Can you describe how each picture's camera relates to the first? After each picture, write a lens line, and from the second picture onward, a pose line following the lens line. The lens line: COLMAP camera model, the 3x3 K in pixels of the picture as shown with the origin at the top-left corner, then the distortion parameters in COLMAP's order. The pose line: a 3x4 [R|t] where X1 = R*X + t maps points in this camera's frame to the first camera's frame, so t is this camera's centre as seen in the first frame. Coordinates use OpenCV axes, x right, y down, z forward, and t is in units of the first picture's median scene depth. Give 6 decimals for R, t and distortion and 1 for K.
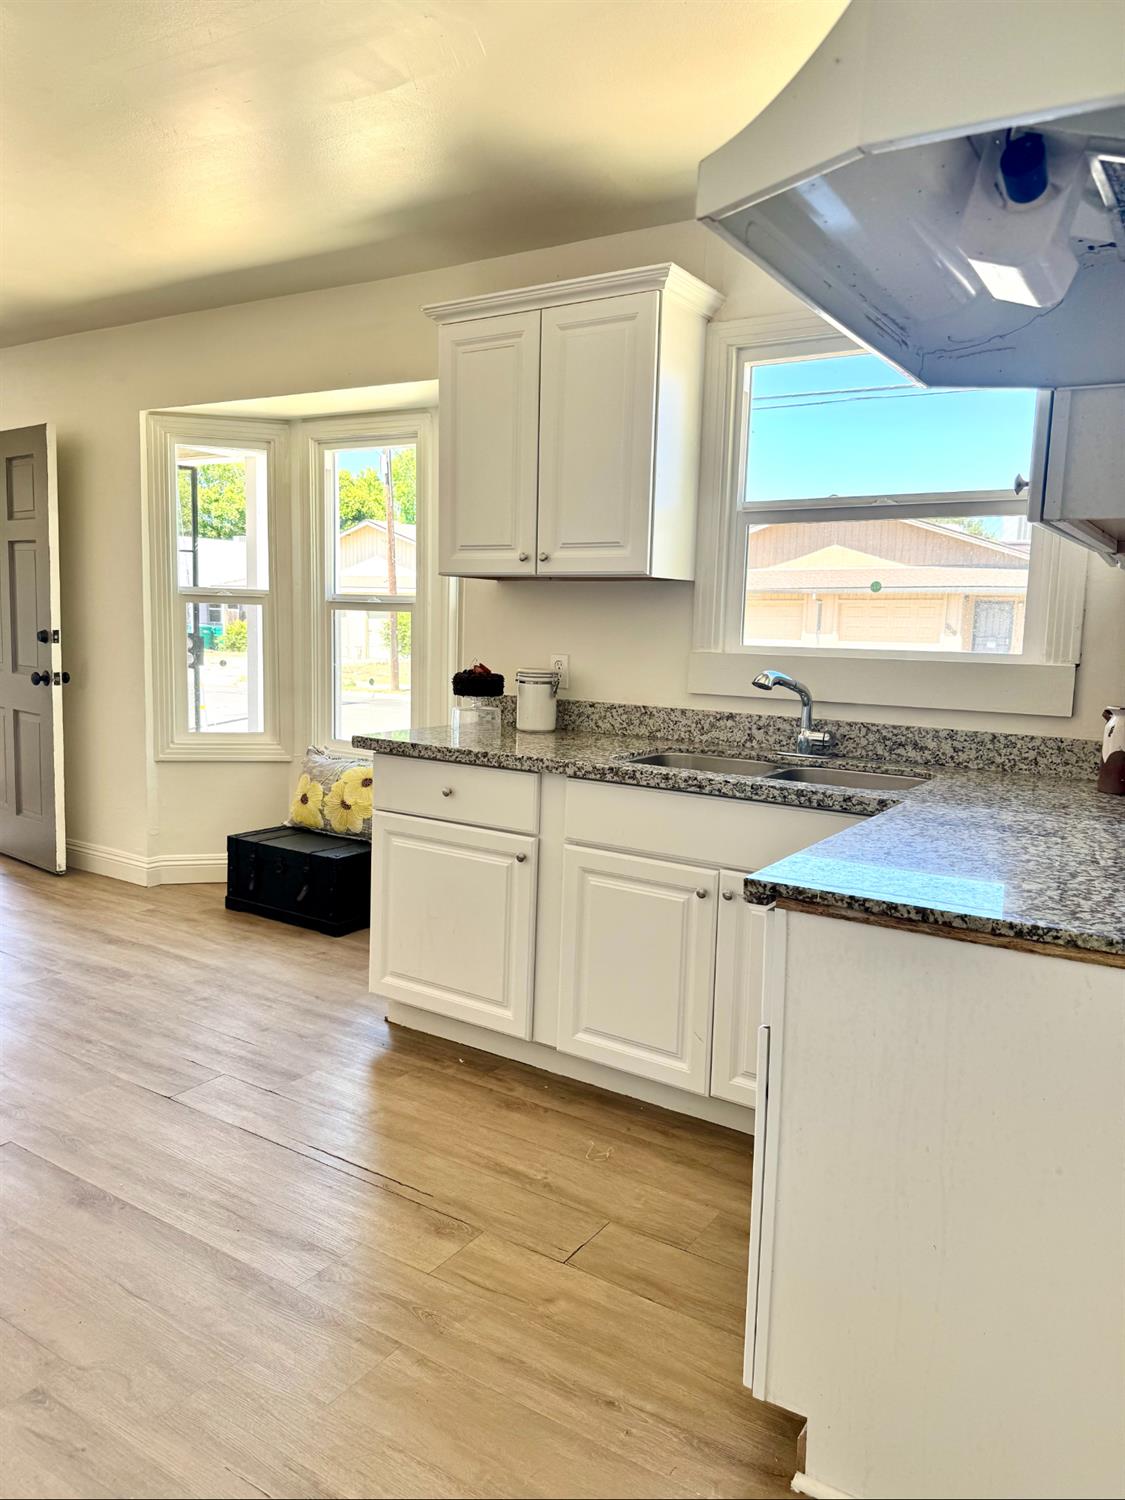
lens RADIAL K [[1040.9, 0, 548.7], [0, 1040.9, 729.8], [0, 0, 1]] dist [0.078172, -0.068926]
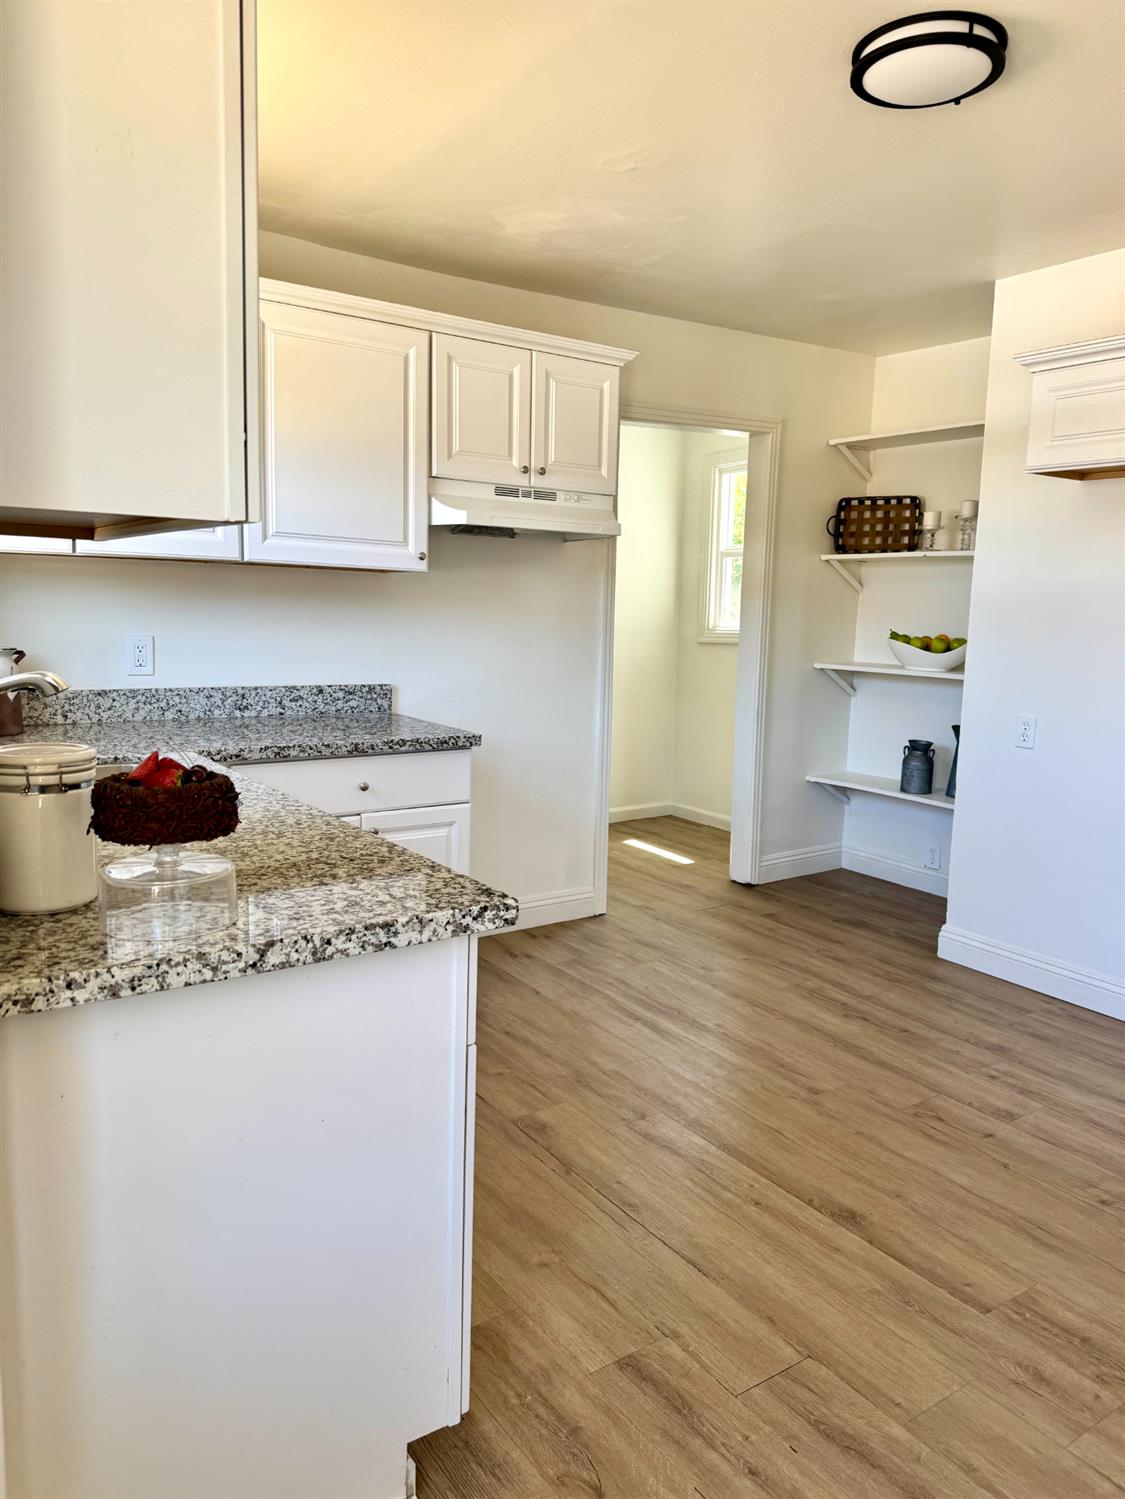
lens RADIAL K [[1040.2, 0, 548.7], [0, 1040.2, 729.3], [0, 0, 1]] dist [0.078172, -0.068926]
pose [[-0.913964, -0.104823, 0.392024, -0.455719], [-0.012311, 0.972779, 0.231407, -0.213278], [-0.405609, 0.206672, -0.890375, 1.683859]]
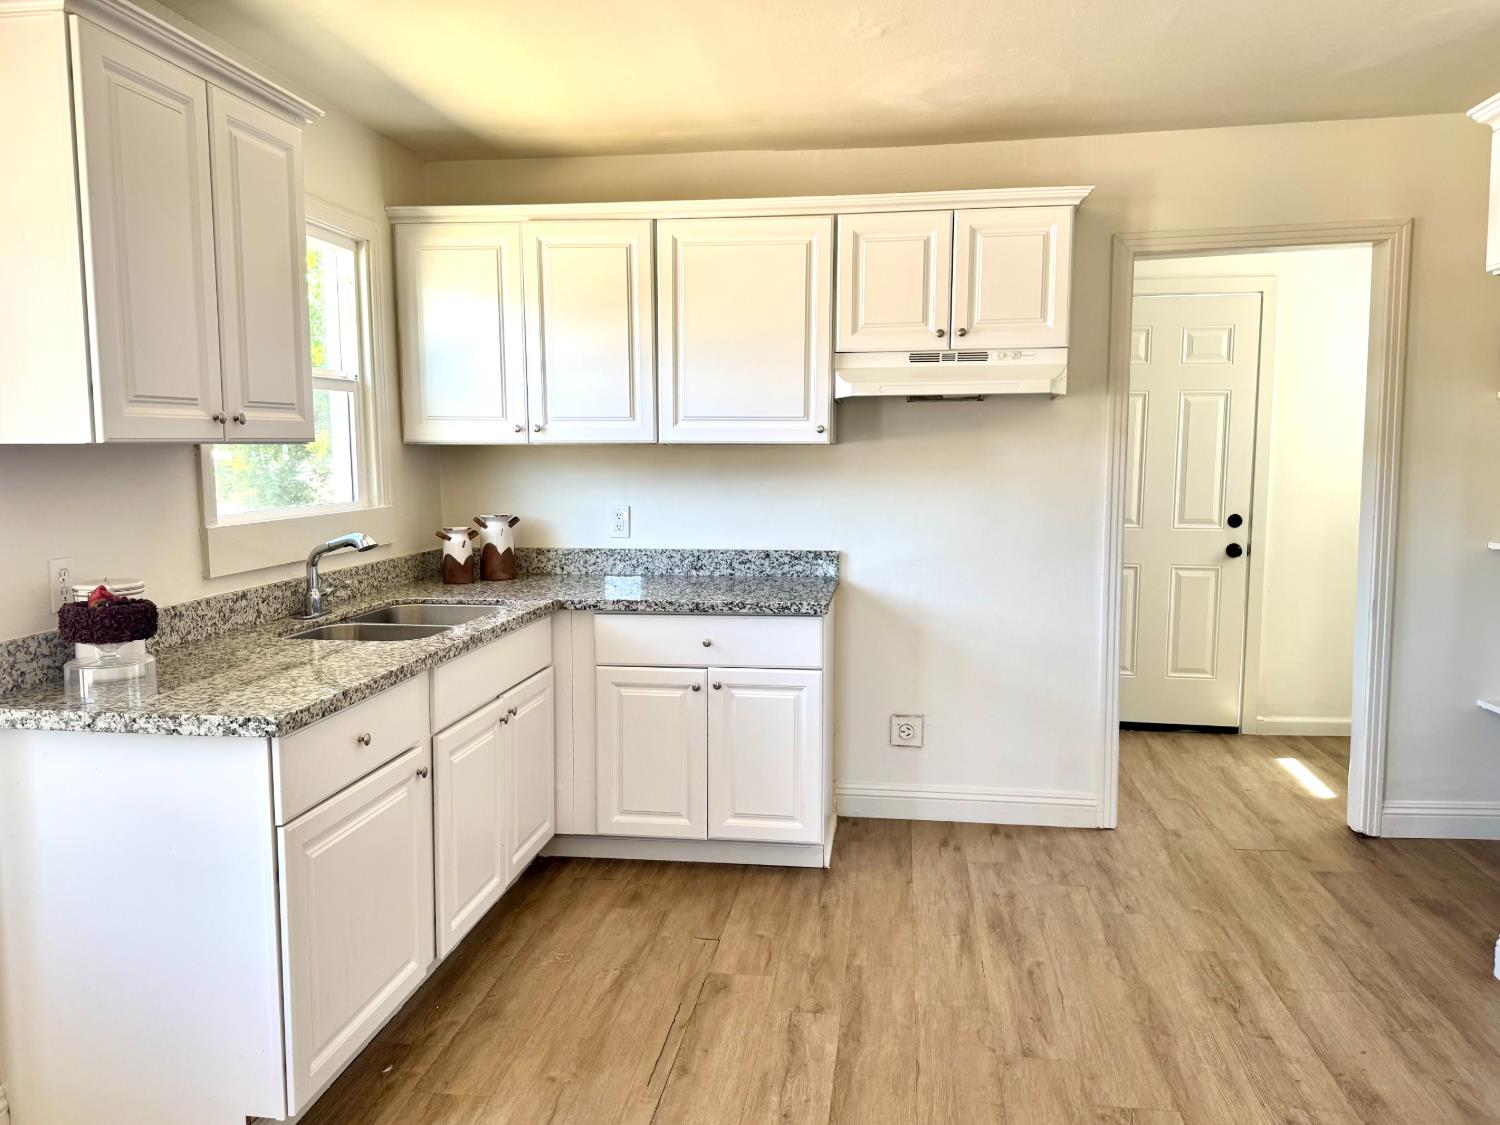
lens RADIAL K [[1076.5, 0, 746.7], [0, 1076.5, 534.3], [0, 0, 1]] dist [0.060933, -0.092136]
pose [[-0.406178, -0.098165, 0.908506, -1.035214], [0.090780, 0.984960, 0.147013, -0.199472], [-0.909274, 0.142188, -0.391158, 1.186763]]
